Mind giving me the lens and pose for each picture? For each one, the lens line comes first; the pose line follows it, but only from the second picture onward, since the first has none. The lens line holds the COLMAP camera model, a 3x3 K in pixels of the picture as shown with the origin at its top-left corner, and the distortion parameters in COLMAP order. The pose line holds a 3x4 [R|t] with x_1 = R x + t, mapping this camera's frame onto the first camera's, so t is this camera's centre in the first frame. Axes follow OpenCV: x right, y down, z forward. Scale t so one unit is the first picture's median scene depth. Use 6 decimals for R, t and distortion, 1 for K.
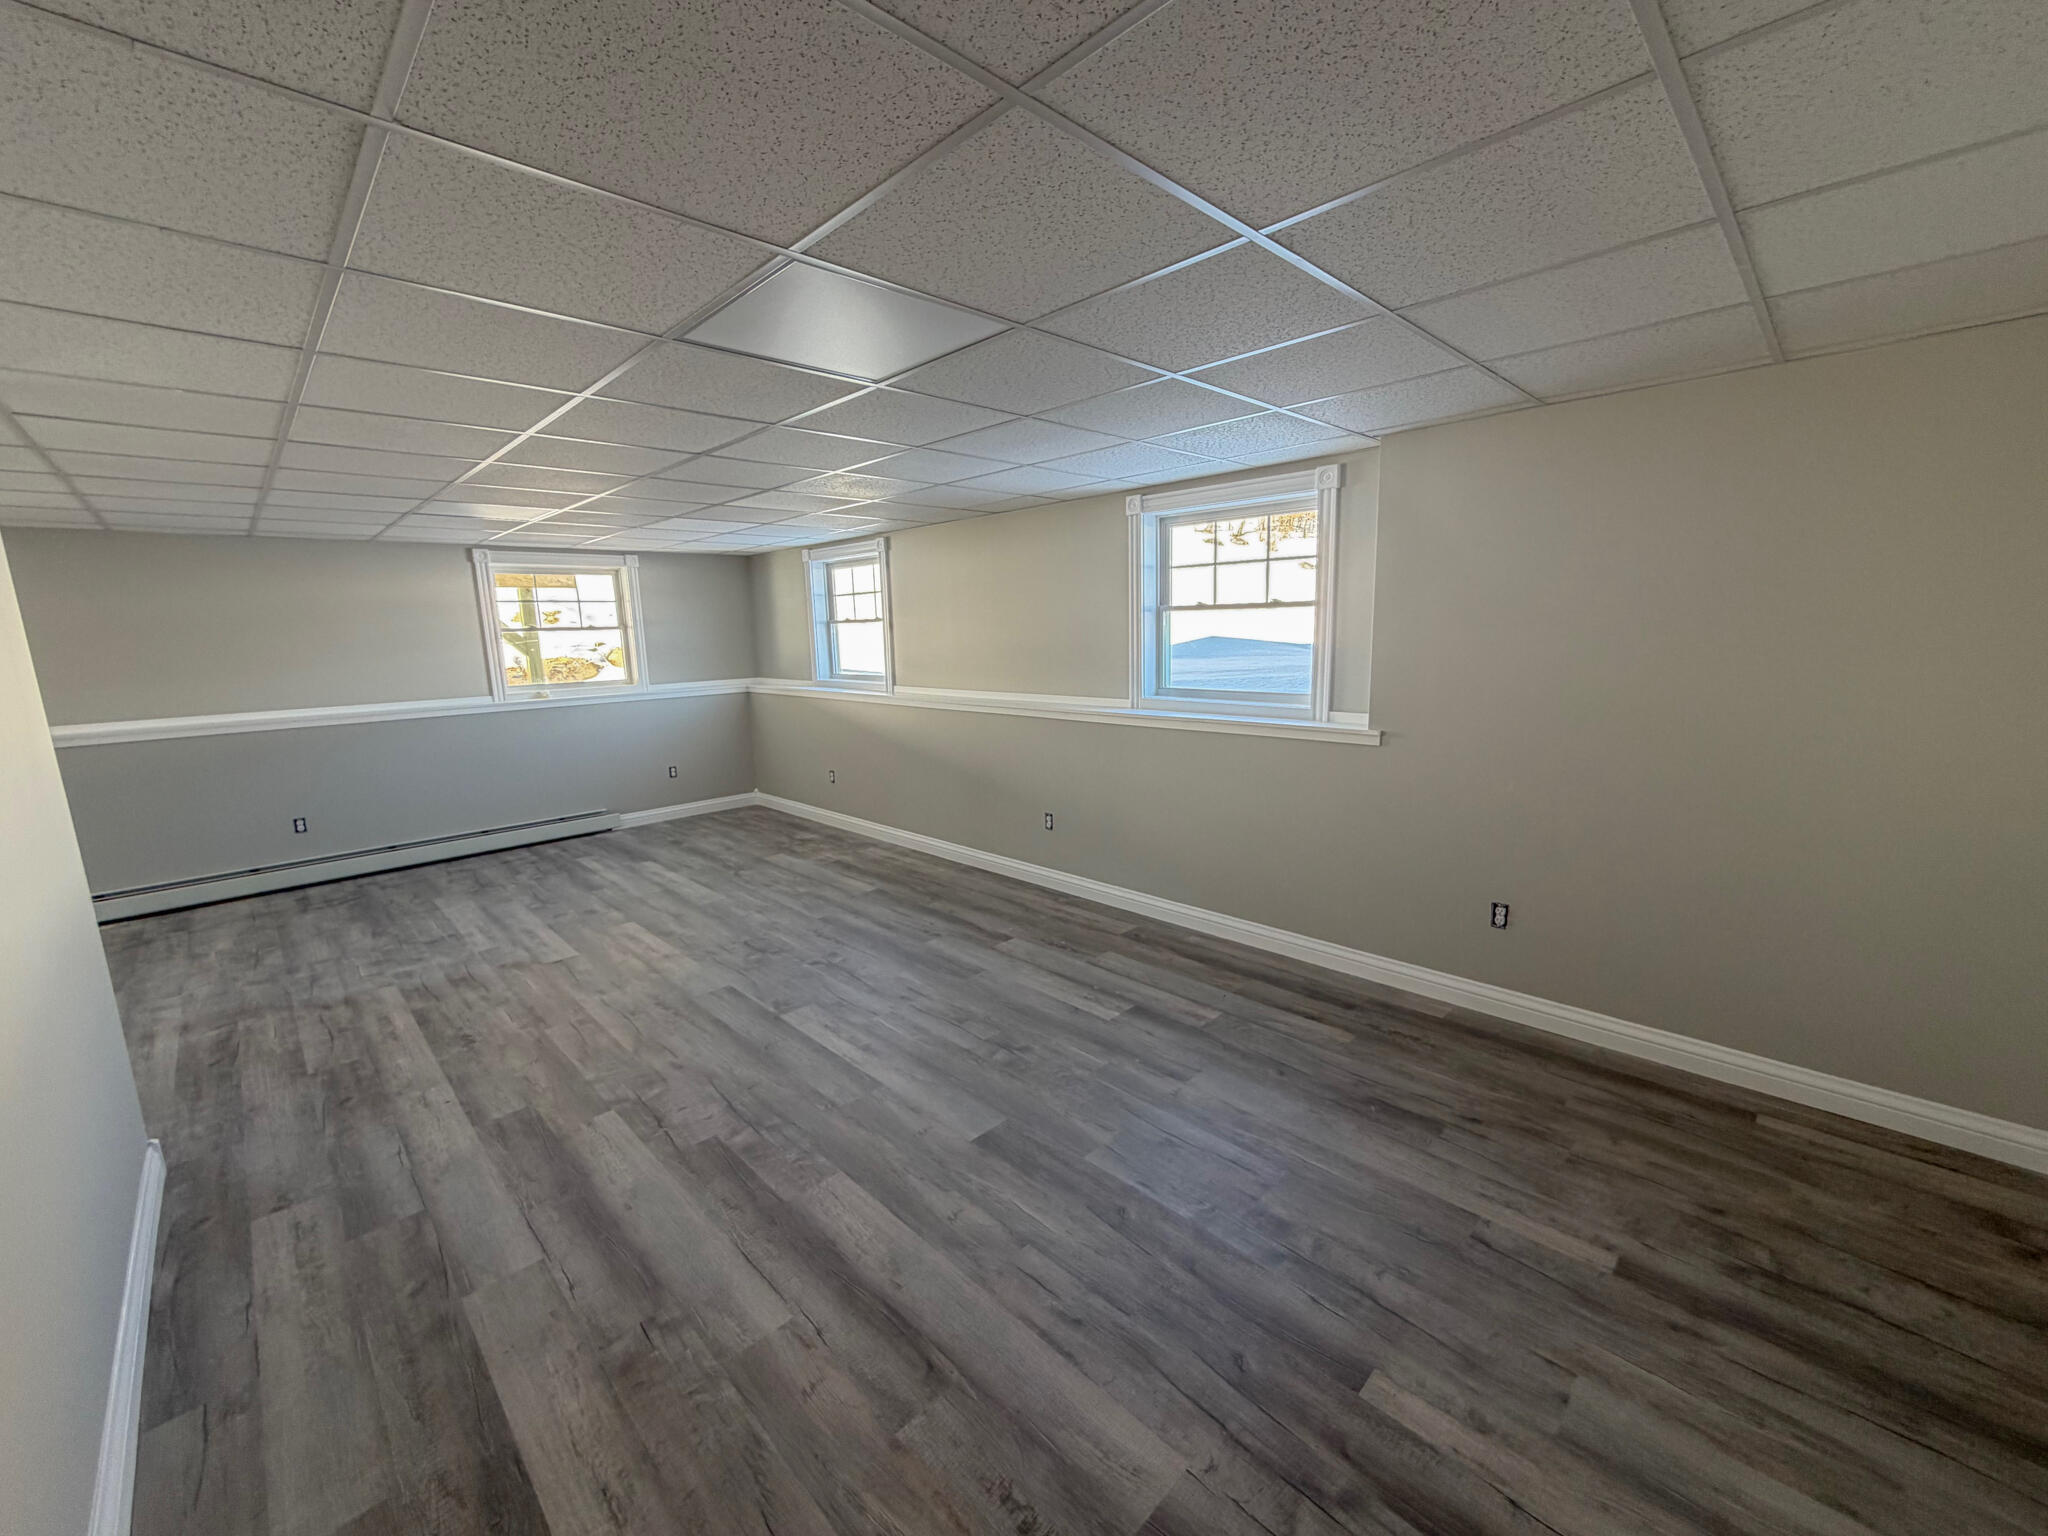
lens RADIAL K [[817.5, 0, 1024.0], [0, 817.5, 768.0], [0, 0, 1]] dist [0.004903, 0.000041]
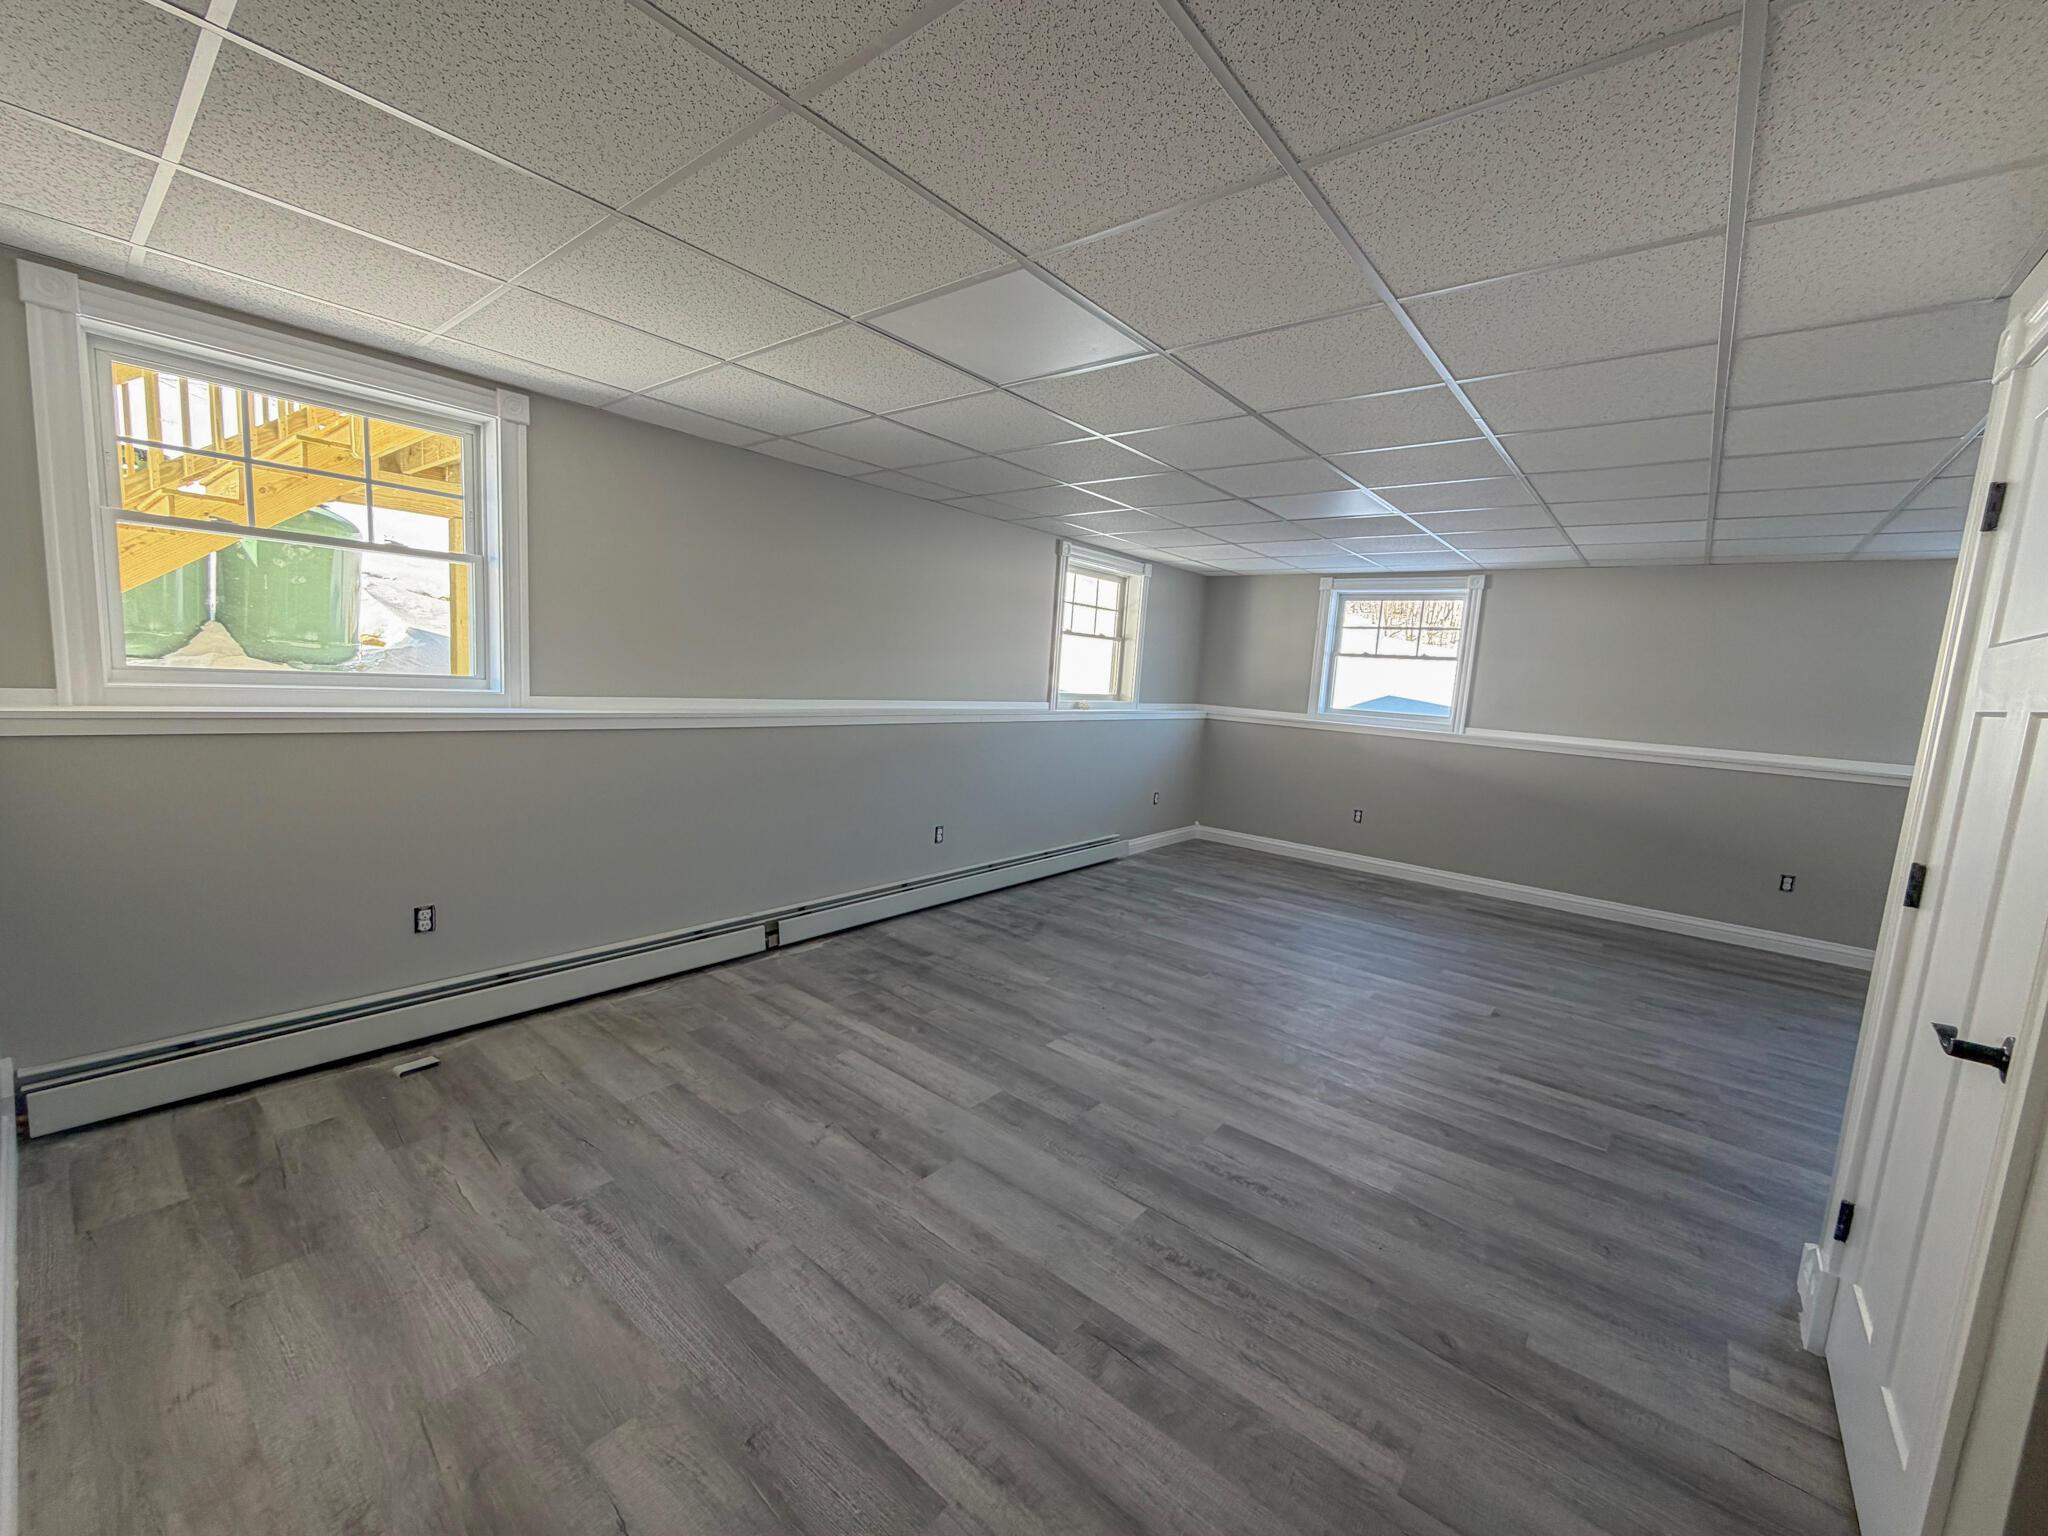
lens RADIAL K [[816.4, 0, 1020.4], [0, 816.4, 793.3], [0, 0, 1]] dist [-0.002699, -0.000168]
pose [[0.991328, 0.068361, 0.112229, -0.898649], [-0.068519, 0.997647, -0.002454, 0.018484], [-0.112133, -0.005257, 0.993679, 0.108387]]
